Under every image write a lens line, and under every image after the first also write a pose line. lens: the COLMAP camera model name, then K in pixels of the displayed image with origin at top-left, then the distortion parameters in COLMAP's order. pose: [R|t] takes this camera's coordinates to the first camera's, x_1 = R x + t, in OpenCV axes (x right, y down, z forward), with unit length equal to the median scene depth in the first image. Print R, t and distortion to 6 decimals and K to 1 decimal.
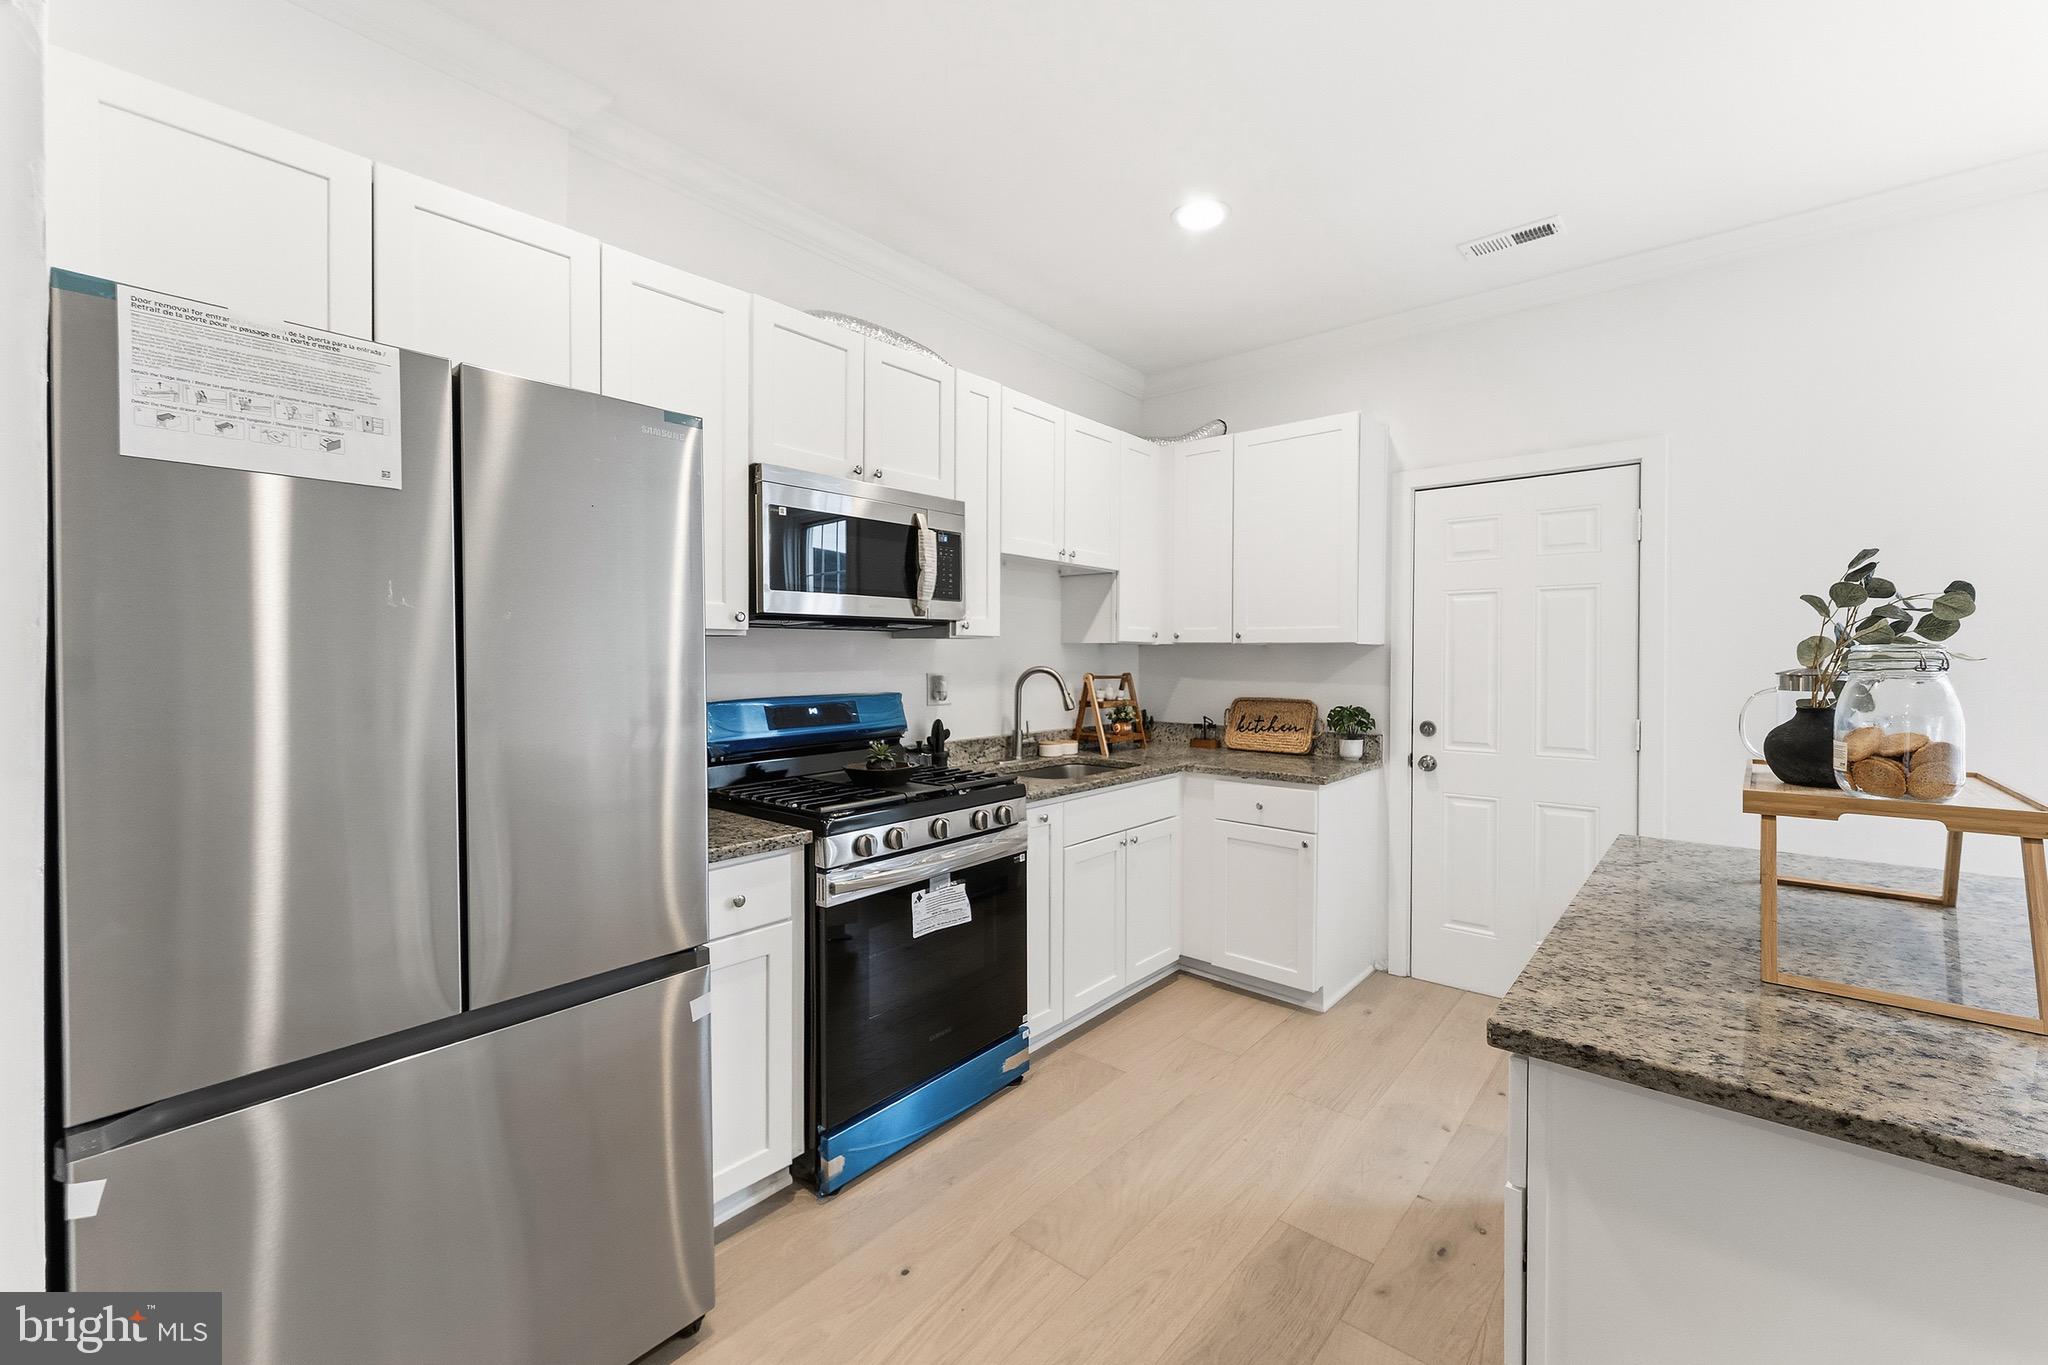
lens RADIAL K [[834.2, 0, 1036.2], [0, 834.2, 660.1], [0, 0, 1]] dist [0.000787, -0.000019]
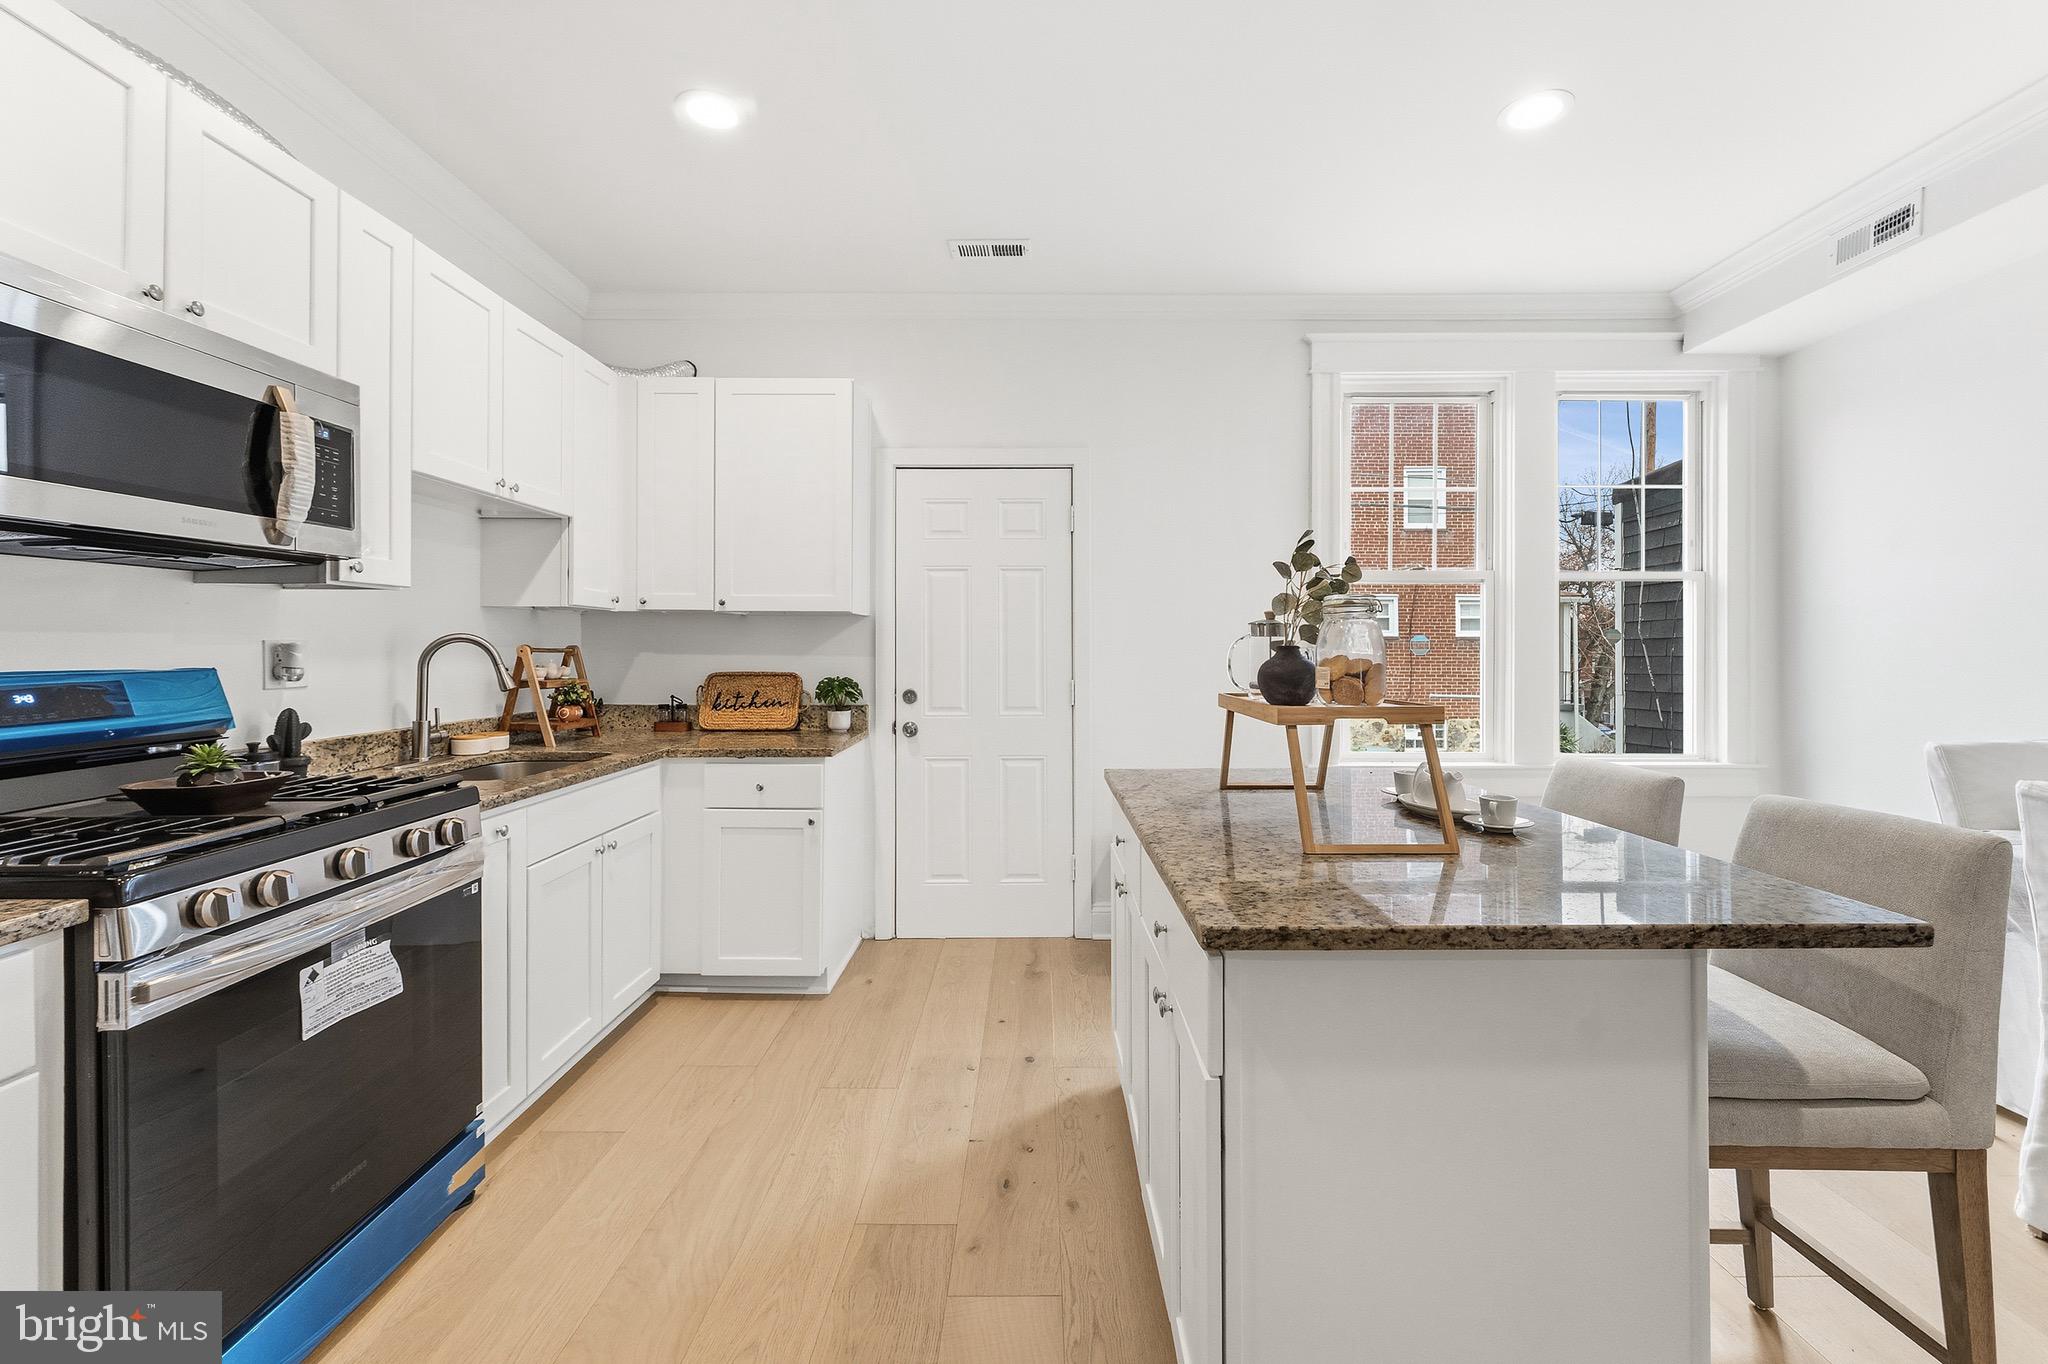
lens RADIAL K [[838.8, 0, 1039.5], [0, 838.8, 645.2], [0, 0, 1]] dist [-0.000353, -0.000216]
pose [[0.760280, 0.000399, 0.649596, -0.112426], [0.003237, 0.999985, -0.004402, 0.029296], [-0.649588, 0.005449, 0.760267, 0.120776]]
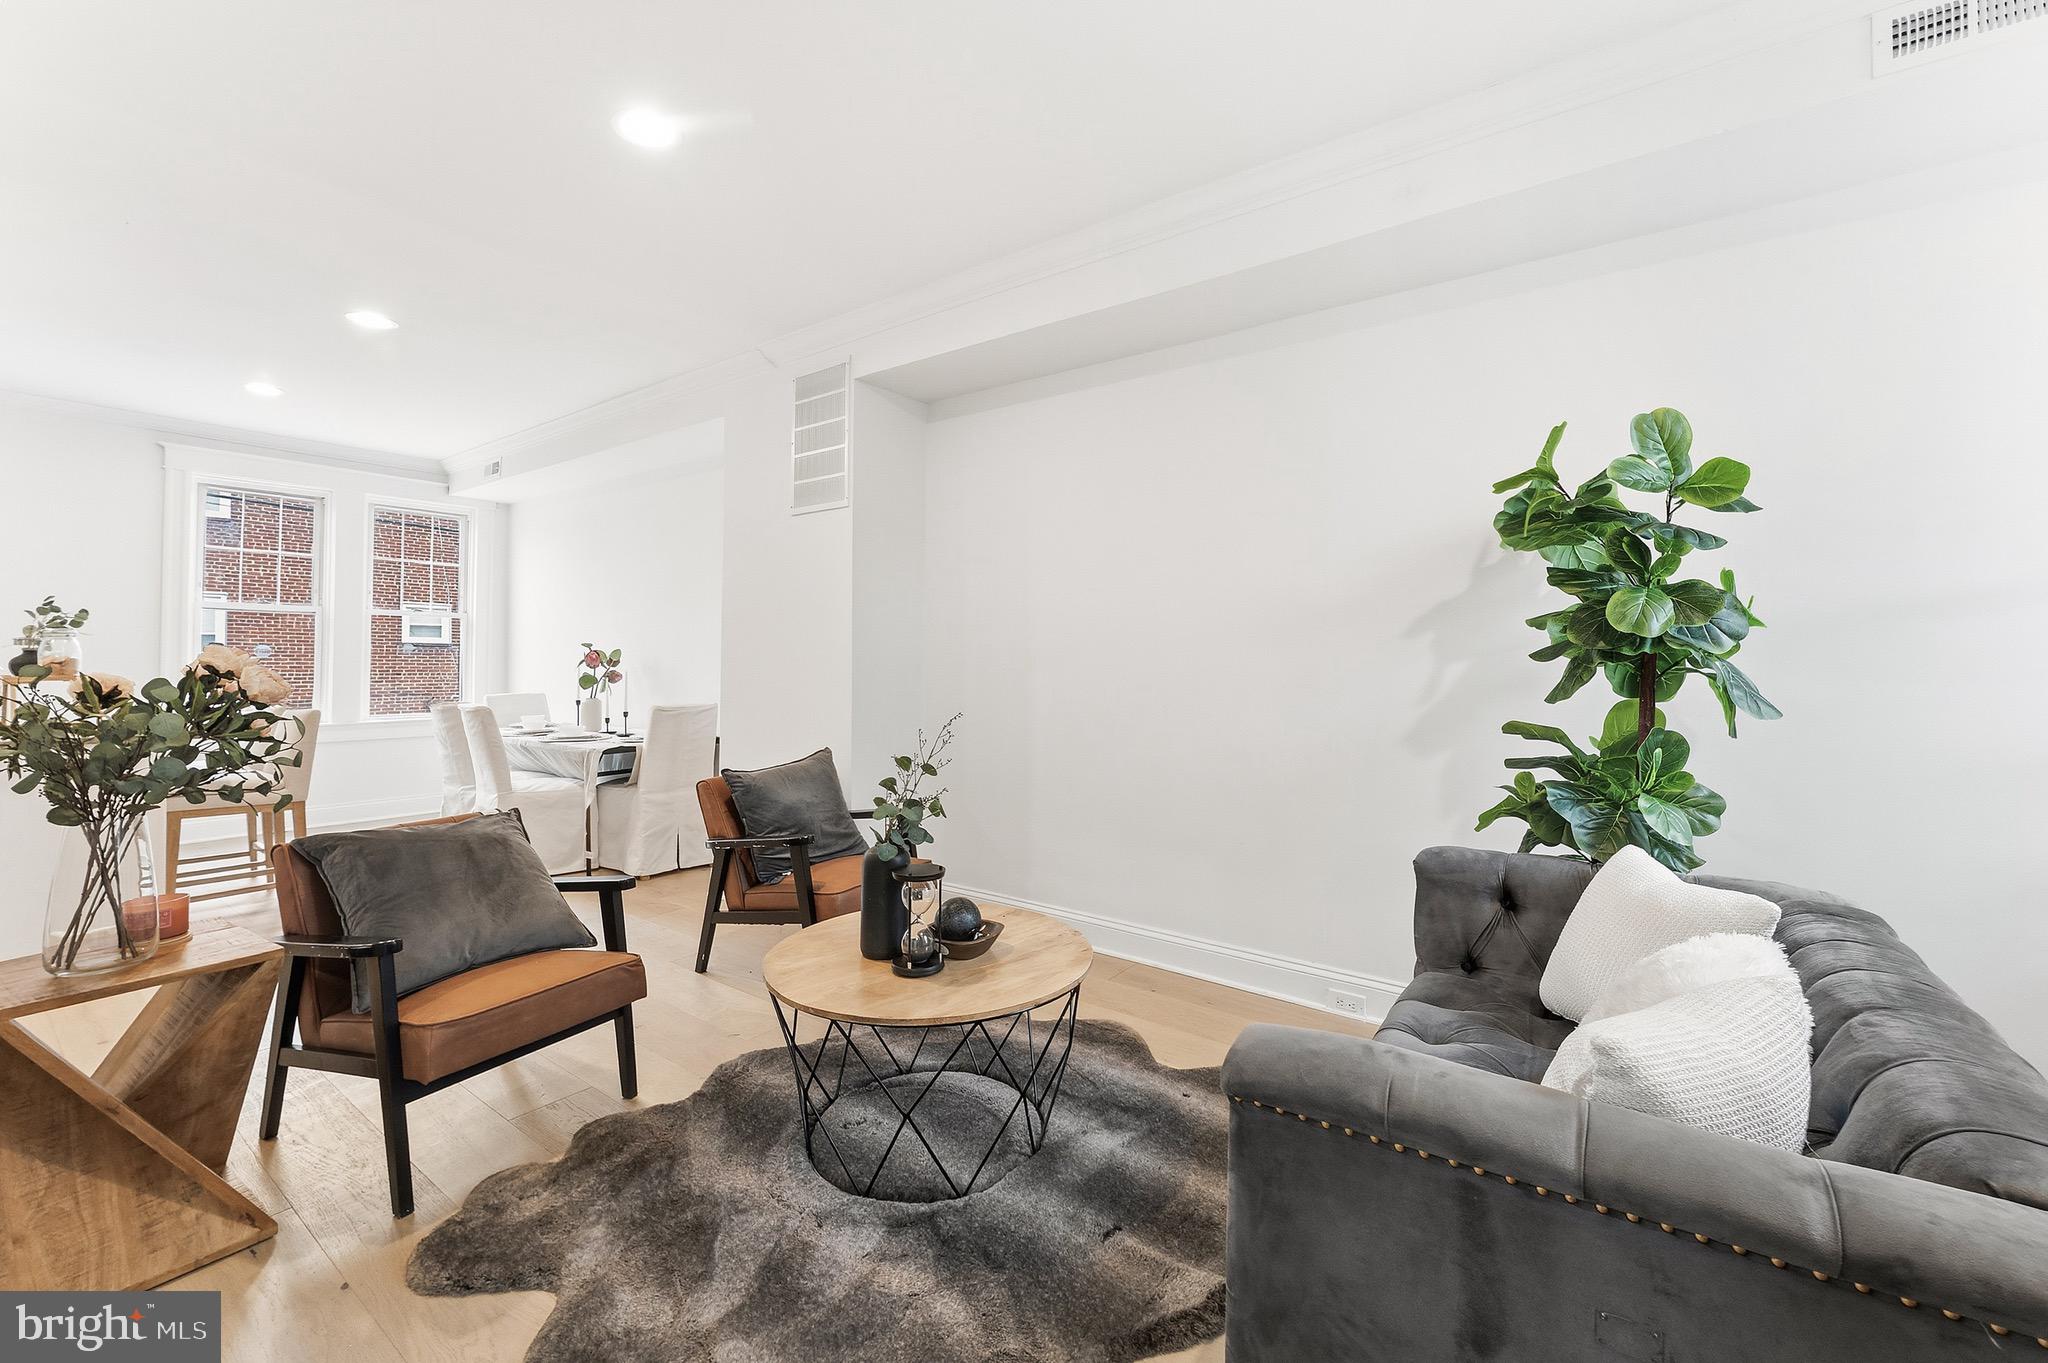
lens RADIAL K [[847.6, 0, 1042.0], [0, 847.6, 652.5], [0, 0, 1]] dist [0.000660, -0.000278]
pose [[-0.065981, 0.003965, 0.997813, -1.068085], [-0.008698, 0.999952, -0.004549, 0.023326], [-0.997783, -0.008979, -0.065943, -1.104052]]
